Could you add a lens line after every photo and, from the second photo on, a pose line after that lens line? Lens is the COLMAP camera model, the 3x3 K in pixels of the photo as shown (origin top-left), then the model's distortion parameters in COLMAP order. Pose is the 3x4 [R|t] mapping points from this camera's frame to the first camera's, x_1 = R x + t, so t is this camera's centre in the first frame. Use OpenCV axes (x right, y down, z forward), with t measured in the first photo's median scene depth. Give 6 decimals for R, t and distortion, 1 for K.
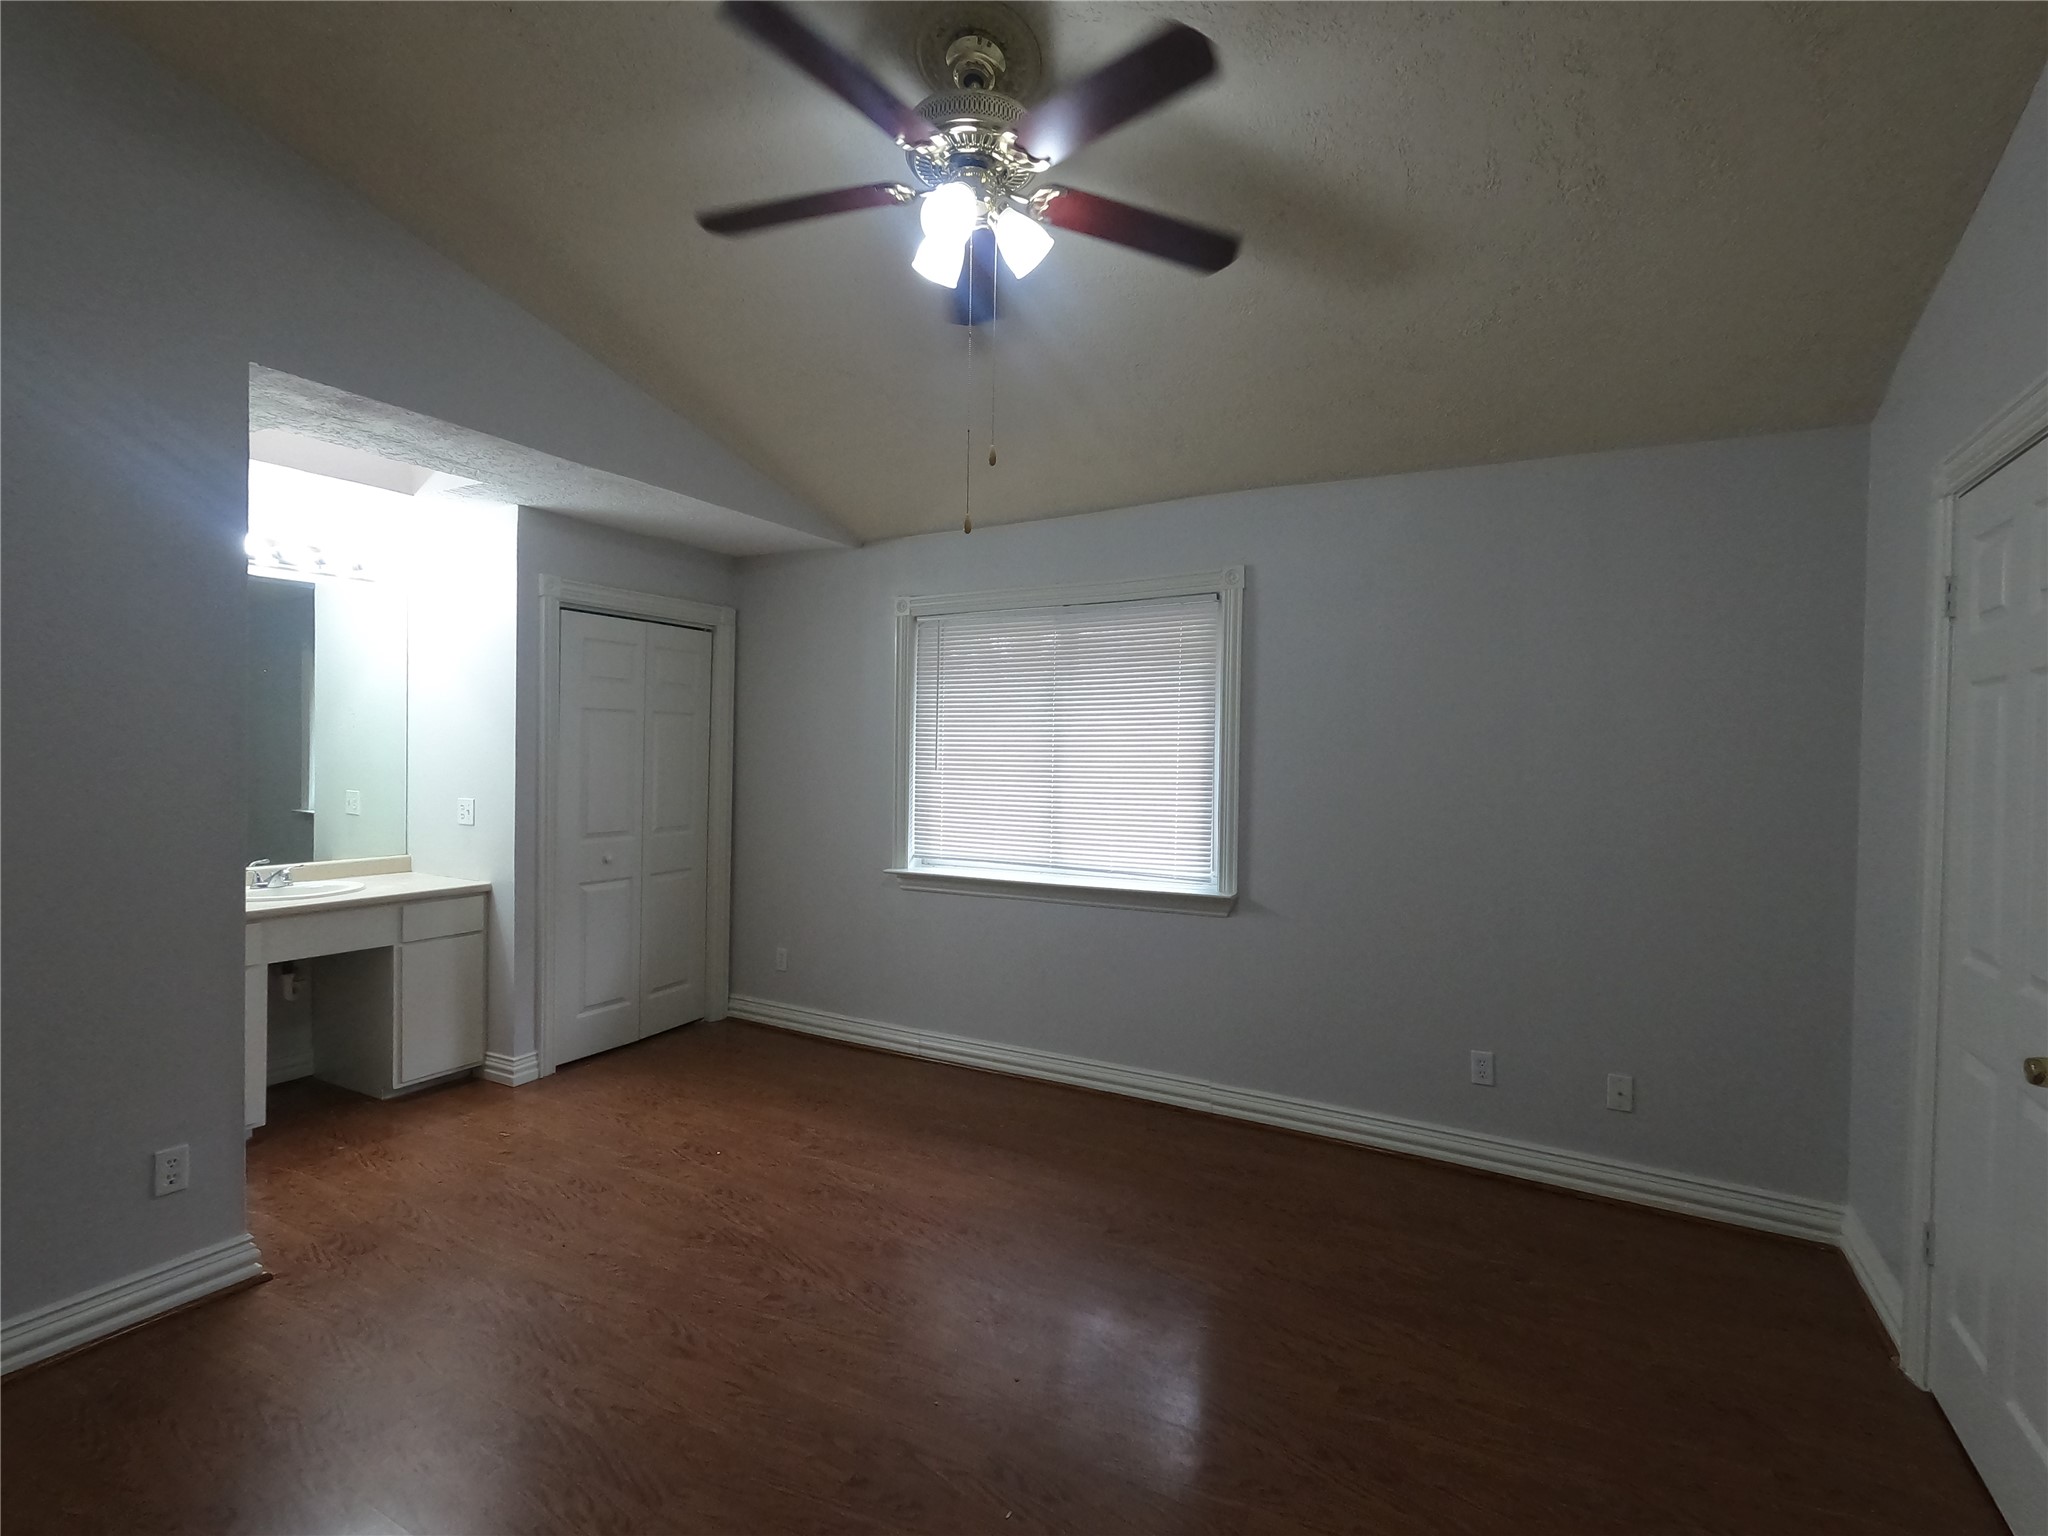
lens RADIAL K [[977.5, 0, 1013.2], [0, 977.5, 760.0], [0, 0, 1]] dist [0.002184, 0.000018]
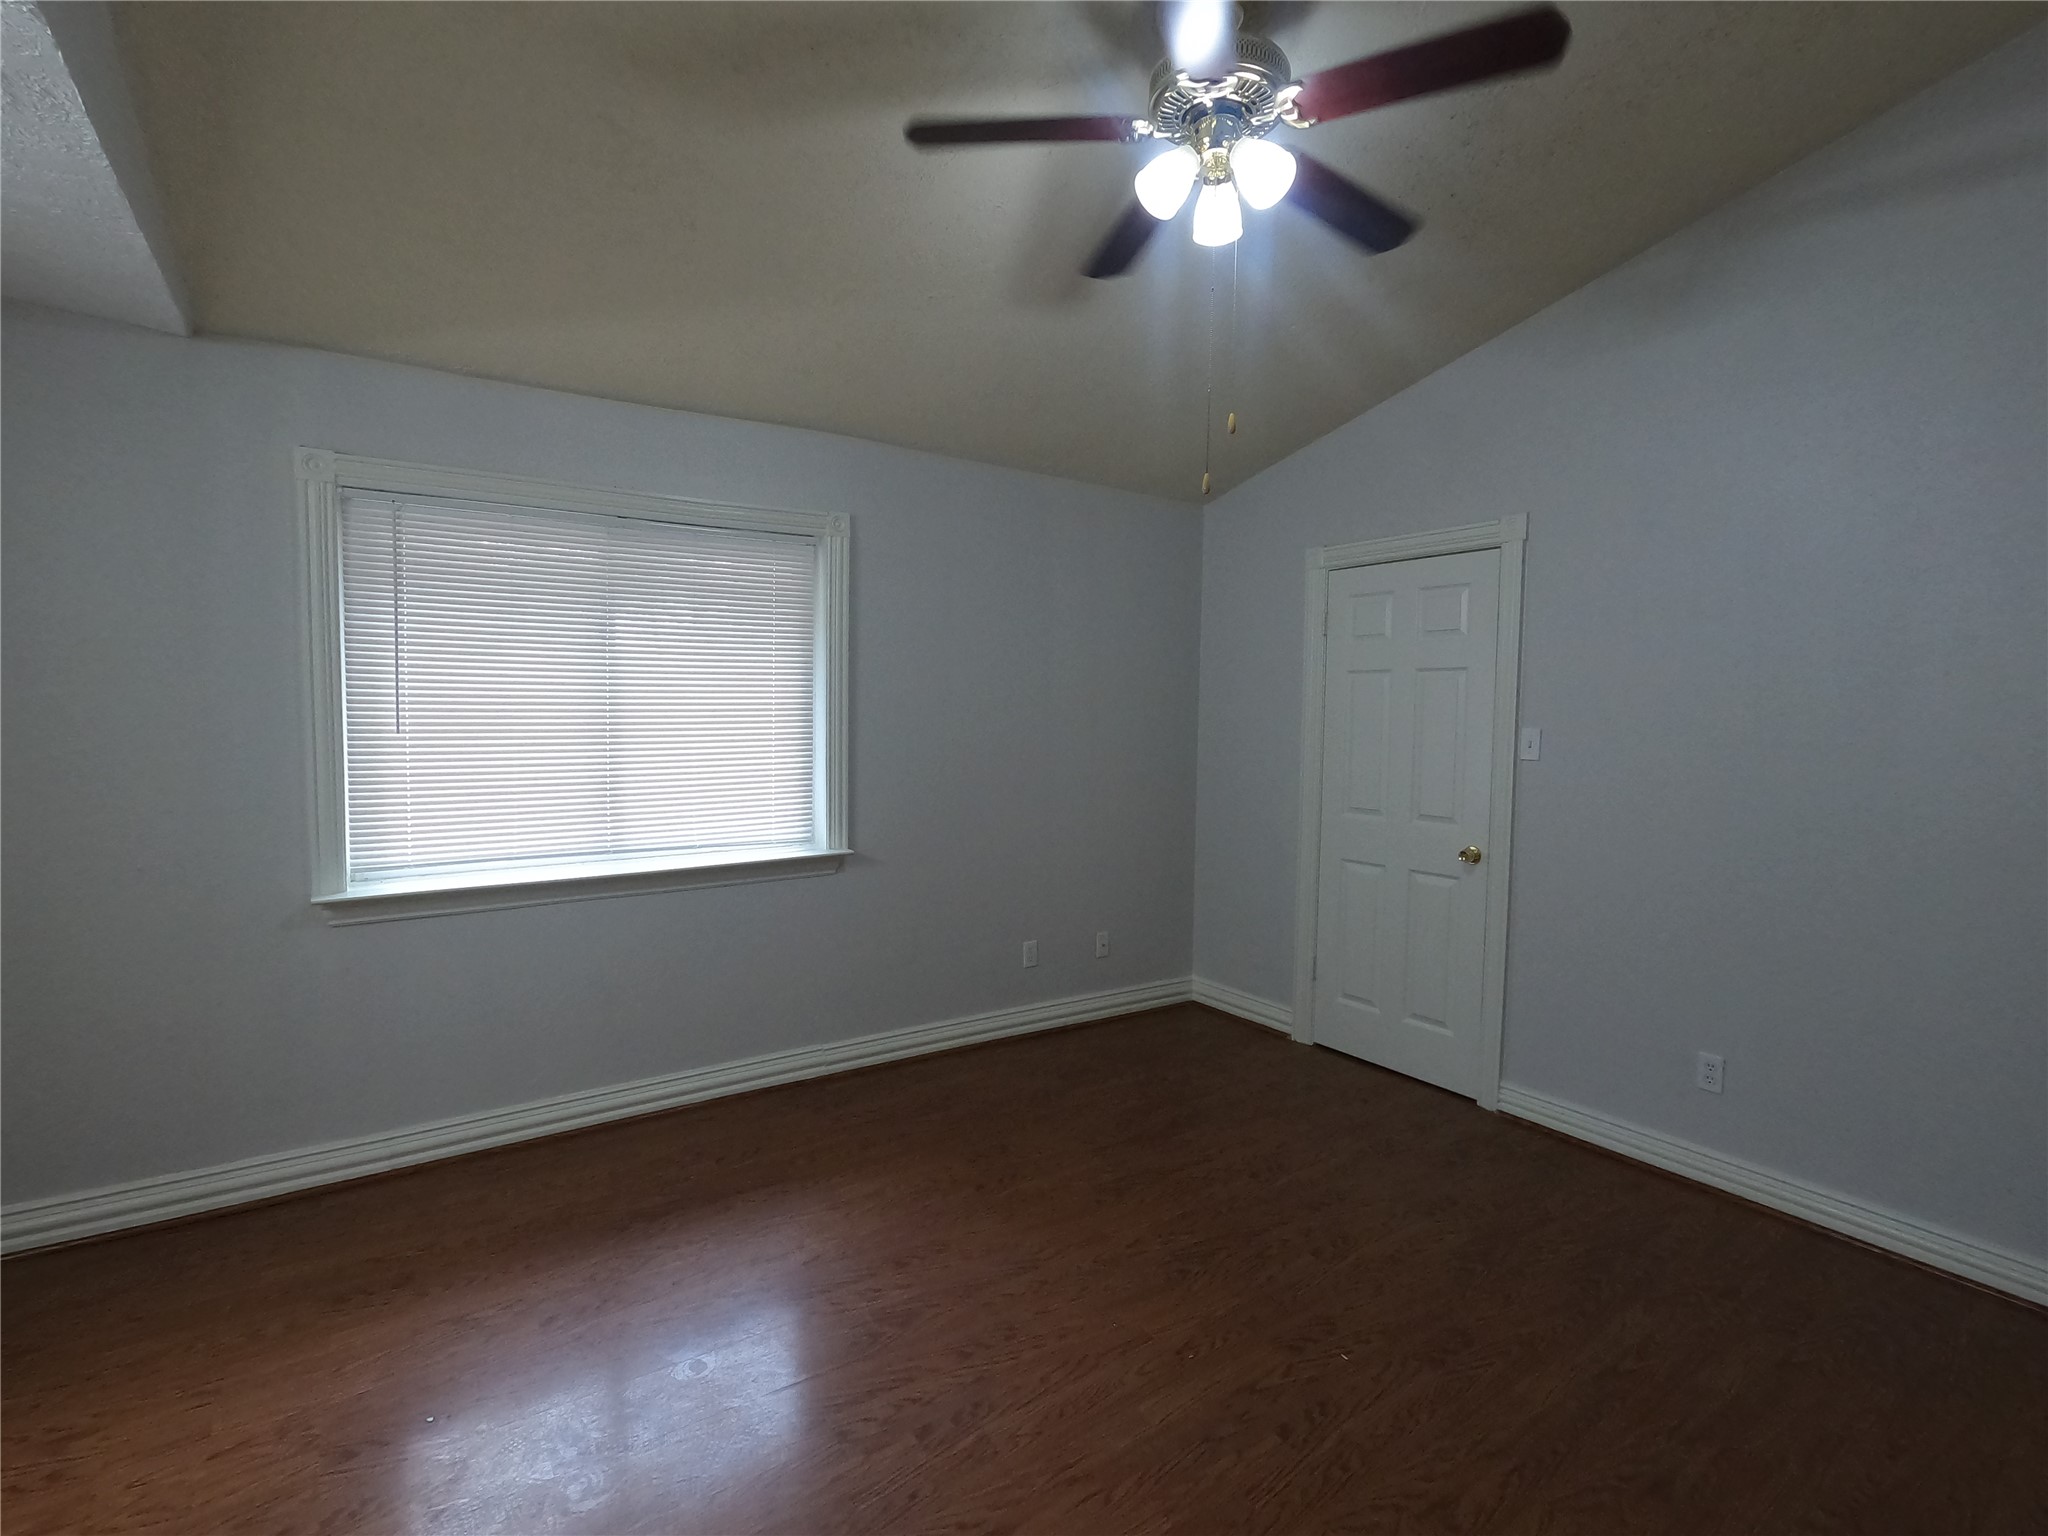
lens RADIAL K [[977.5, 0, 1011.3], [0, 977.5, 766.0], [0, 0, 1]] dist [0.002184, 0.000018]
pose [[0.438296, -0.059175, 0.896881, -0.562727], [0.004407, 0.997960, 0.063690, -0.008976], [-0.898820, -0.023963, 0.437662, 0.403199]]
